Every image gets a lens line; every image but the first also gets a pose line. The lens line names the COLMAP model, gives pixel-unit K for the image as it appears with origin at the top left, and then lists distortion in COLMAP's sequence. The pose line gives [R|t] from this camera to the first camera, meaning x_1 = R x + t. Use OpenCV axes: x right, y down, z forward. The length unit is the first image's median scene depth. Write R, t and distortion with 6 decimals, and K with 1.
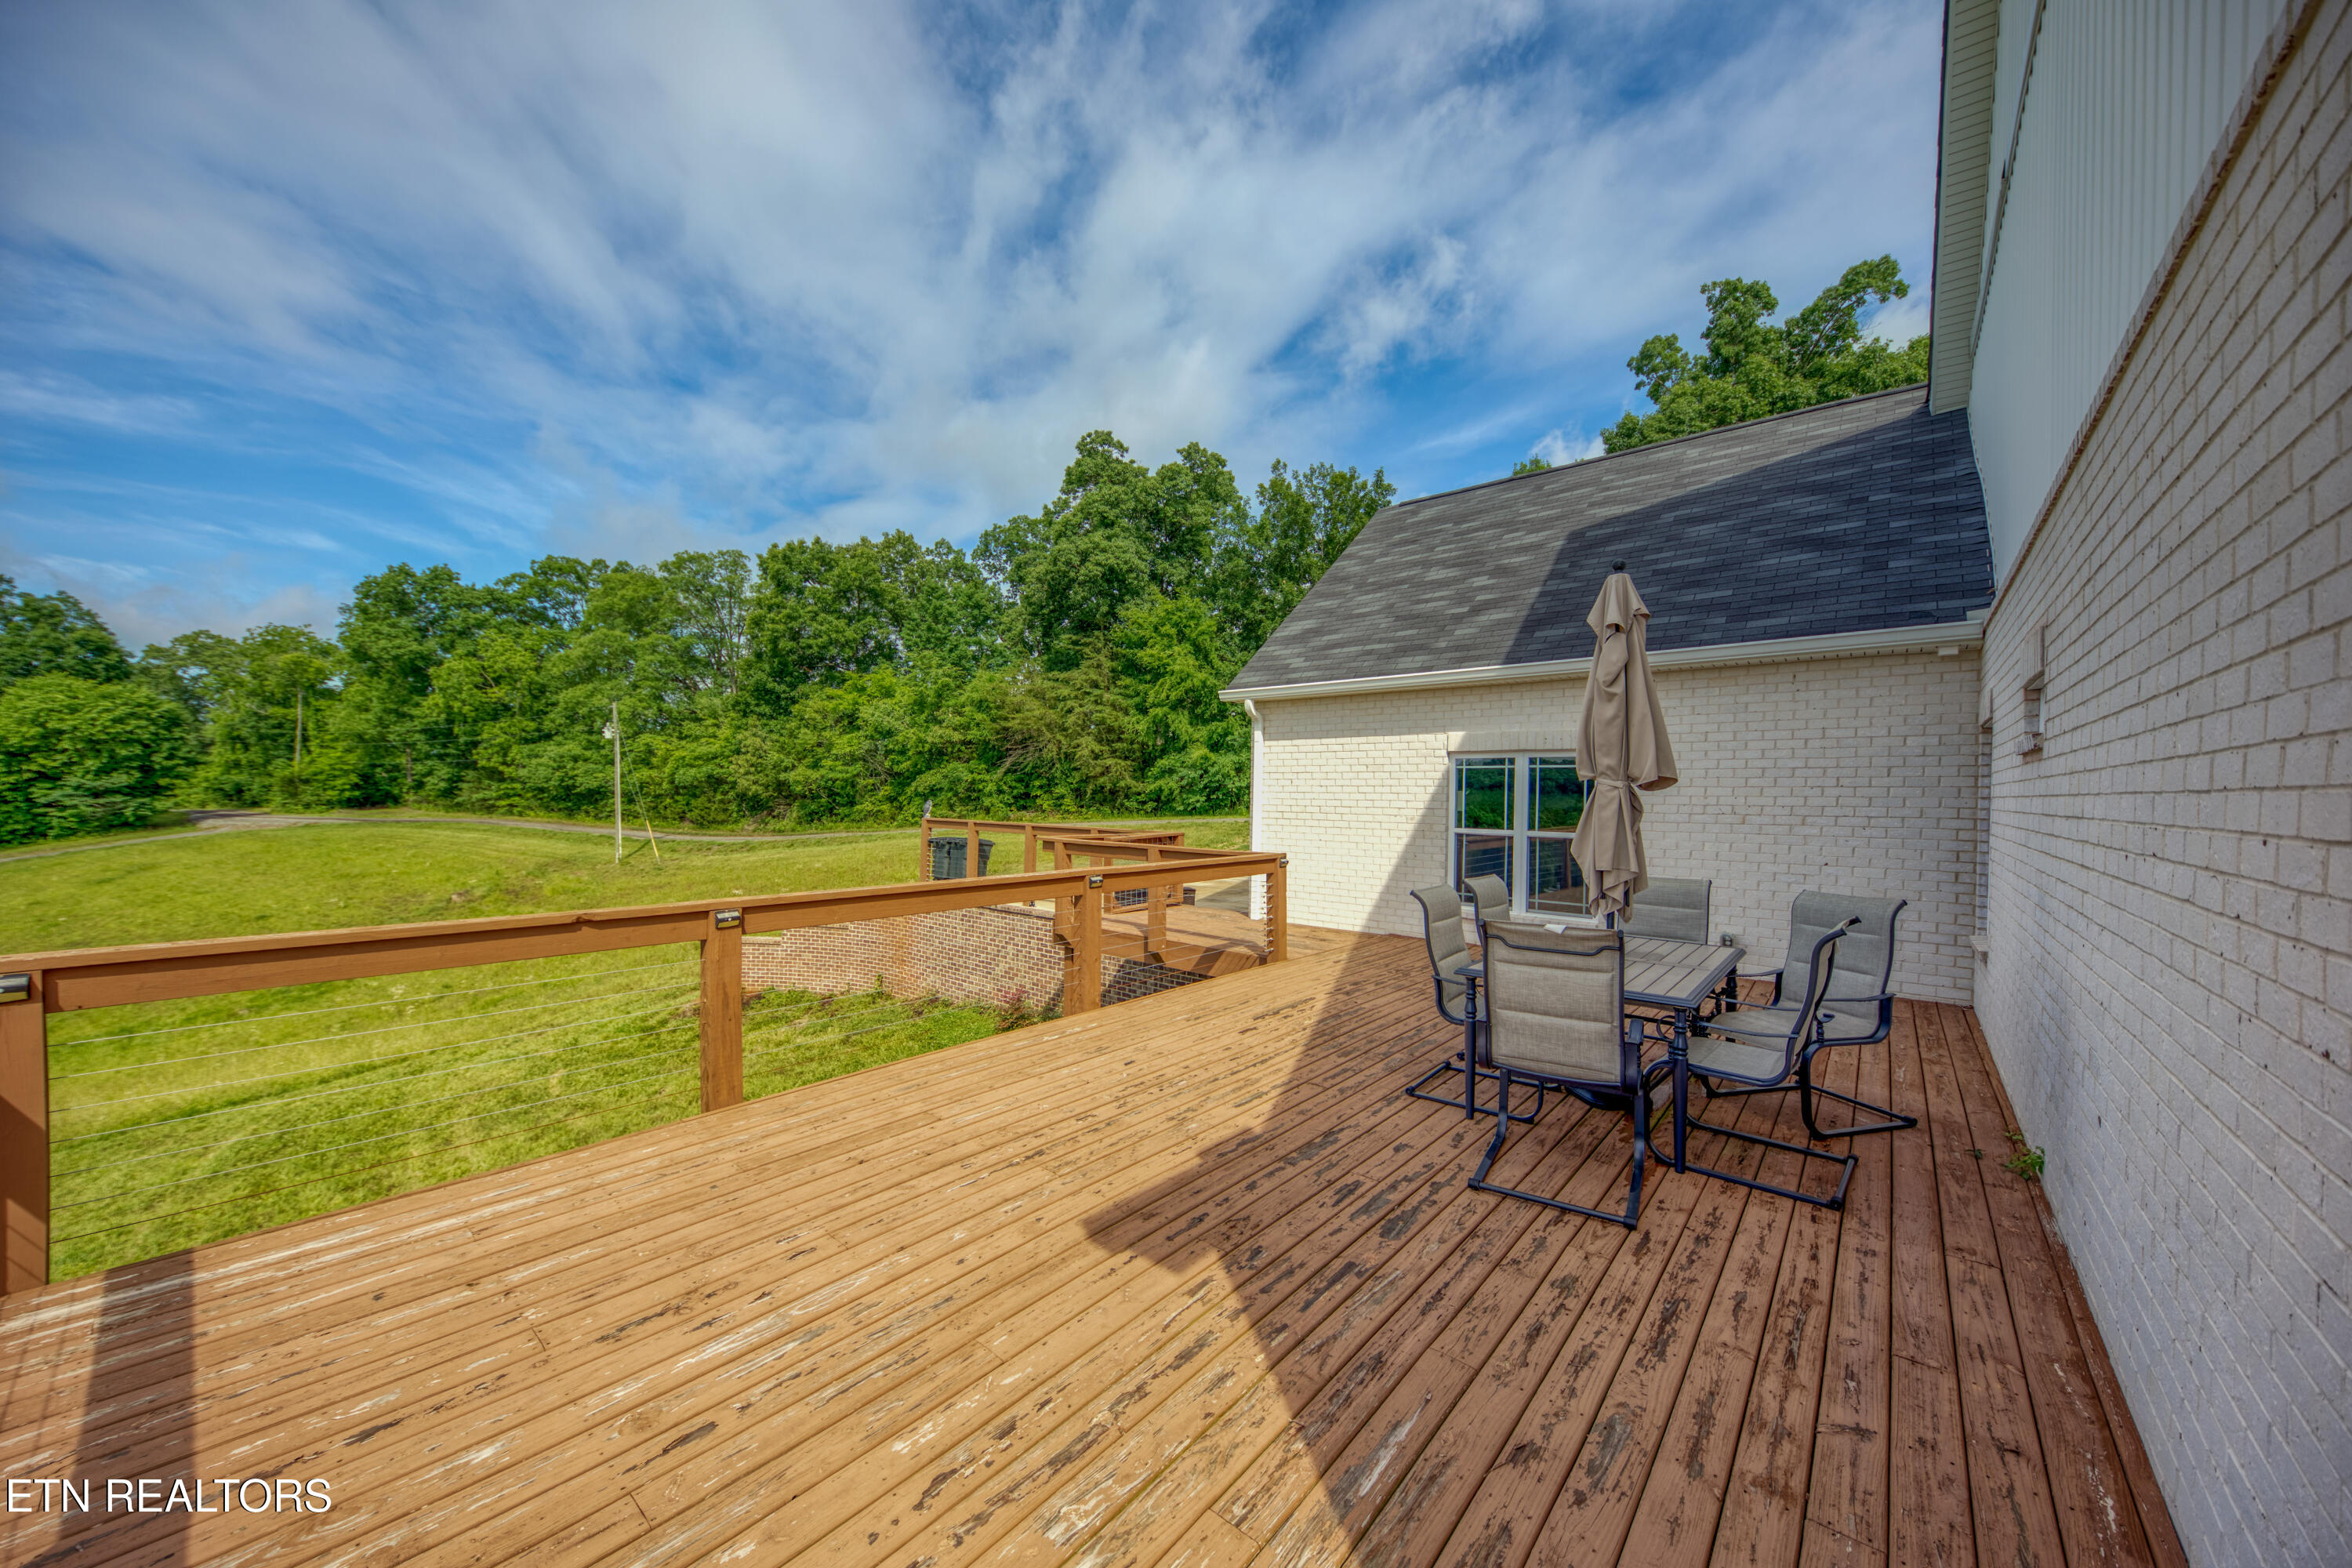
lens RADIAL K [[852.0, 0, 1130.1], [0, 852.0, 787.8], [0, 0, 1]] dist [0.010970, -0.004171]
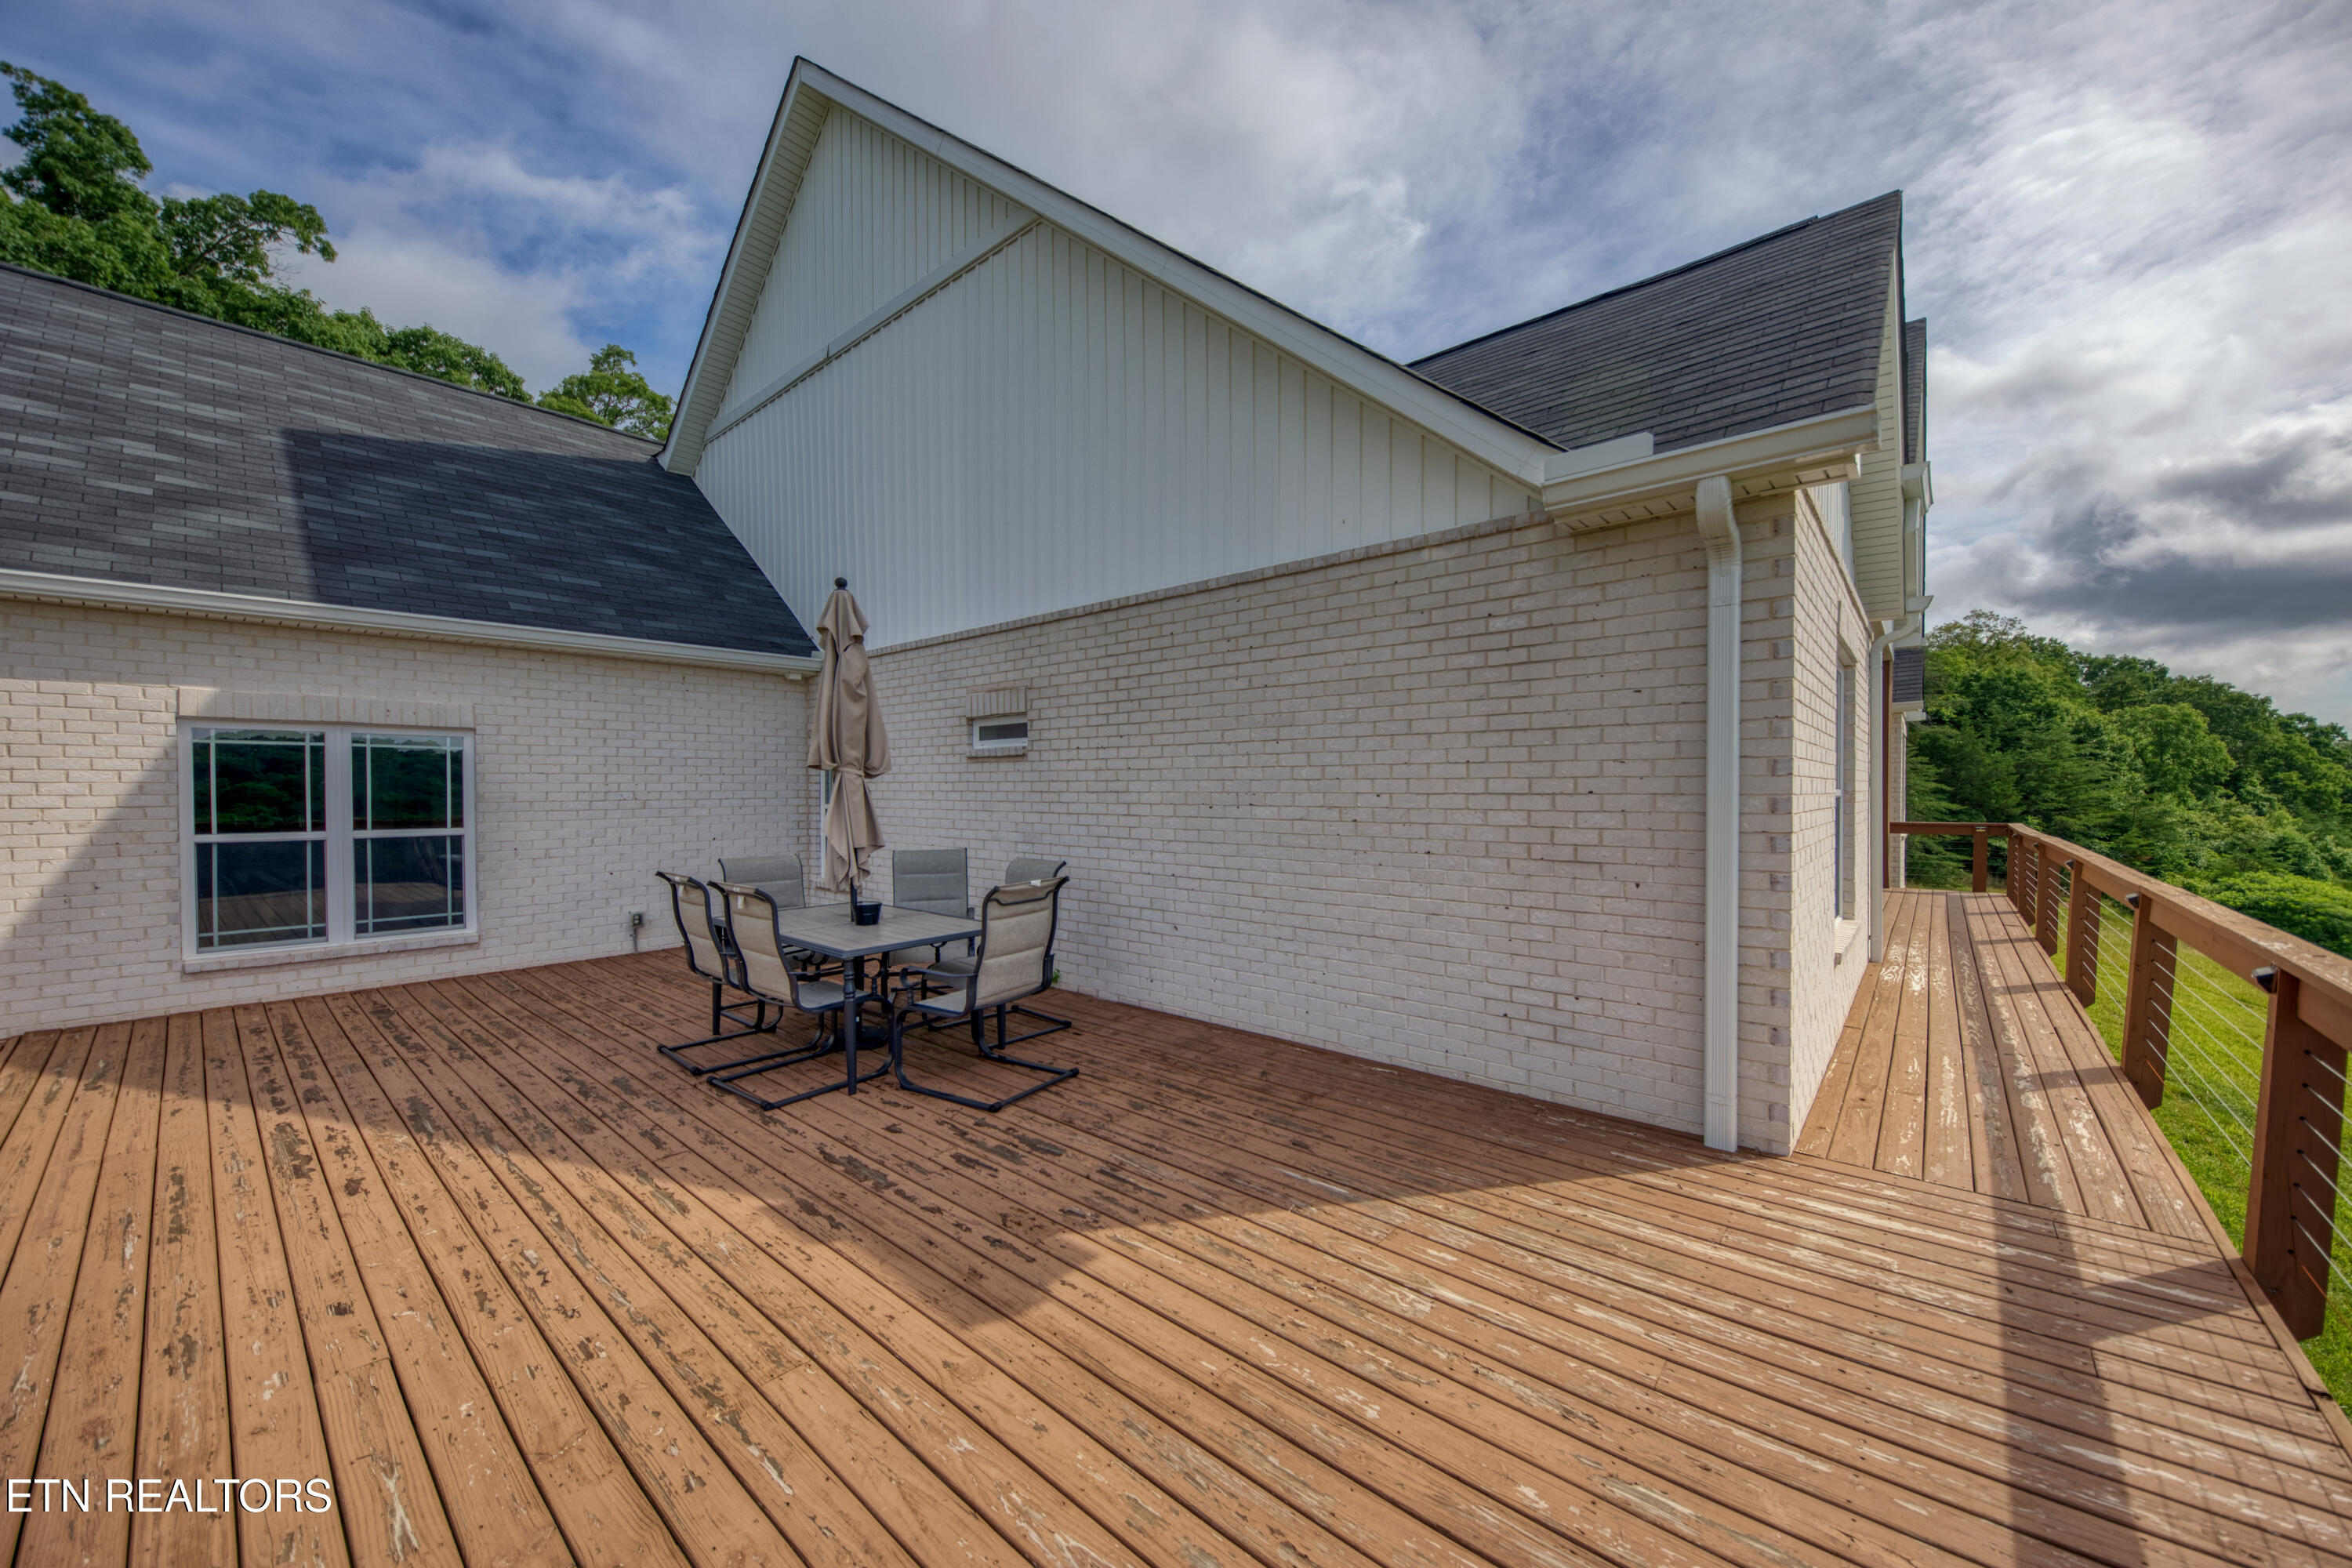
lens RADIAL K [[852.0, 0, 1189.5], [0, 852.0, 767.3], [0, 0, 1]] dist [0.010970, -0.004171]
pose [[-0.021077, 0.015697, 0.999655, -0.086355], [-0.005095, 0.999862, -0.015807, 0.000737], [-0.999765, -0.005426, -0.020994, 0.081903]]
